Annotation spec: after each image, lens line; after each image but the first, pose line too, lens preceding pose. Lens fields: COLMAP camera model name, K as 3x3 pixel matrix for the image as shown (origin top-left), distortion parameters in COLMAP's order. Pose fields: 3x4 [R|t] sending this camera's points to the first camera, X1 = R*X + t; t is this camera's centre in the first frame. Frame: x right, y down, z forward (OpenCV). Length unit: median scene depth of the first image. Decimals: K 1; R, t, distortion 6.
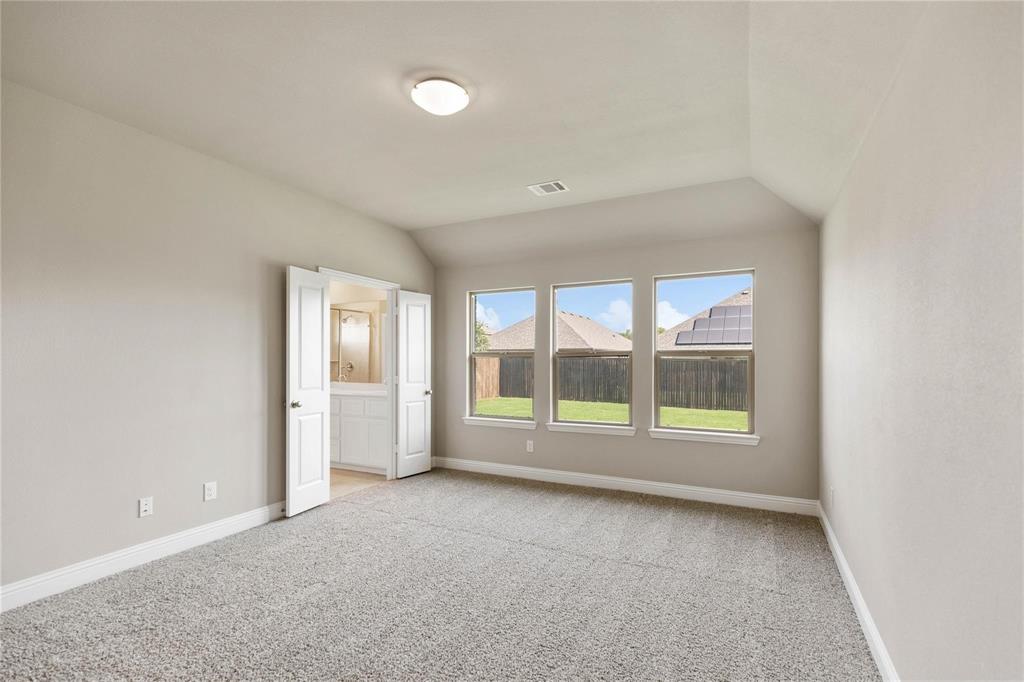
lens RADIAL K [[462.8, 0, 518.7], [0, 462.8, 356.4], [0, 0, 1]] dist [0.001255, 0.000042]
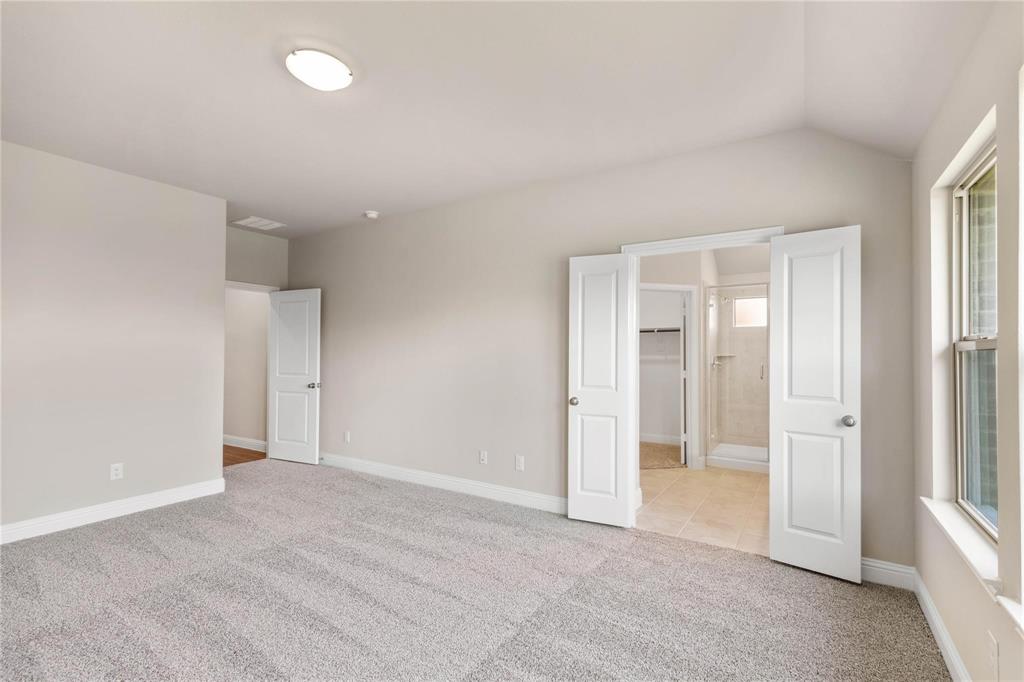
lens RADIAL K [[456.2, 0, 521.9], [0, 456.2, 347.0], [0, 0, 1]] dist [0.002897, -0.000189]
pose [[-0.092629, -0.018476, -0.995529, 0.341283], [-0.001262, 0.999829, -0.018439, 0.006671], [0.995700, -0.000451, -0.092637, 0.727447]]
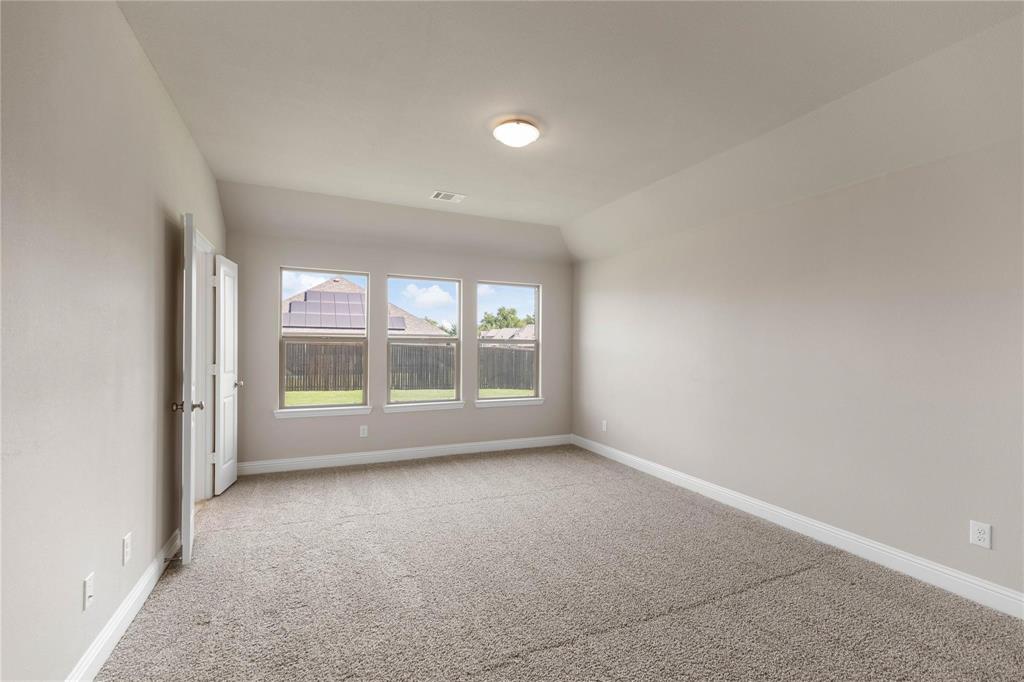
lens RADIAL K [[456.2, 0, 521.9], [0, 456.2, 347.0], [0, 0, 1]] dist [0.002897, -0.000189]
pose [[0.619681, 0.005119, 0.784837, -0.537839], [-0.017833, 0.999812, 0.007559, -0.002837], [-0.784651, -0.018680, 0.619656, 0.115660]]
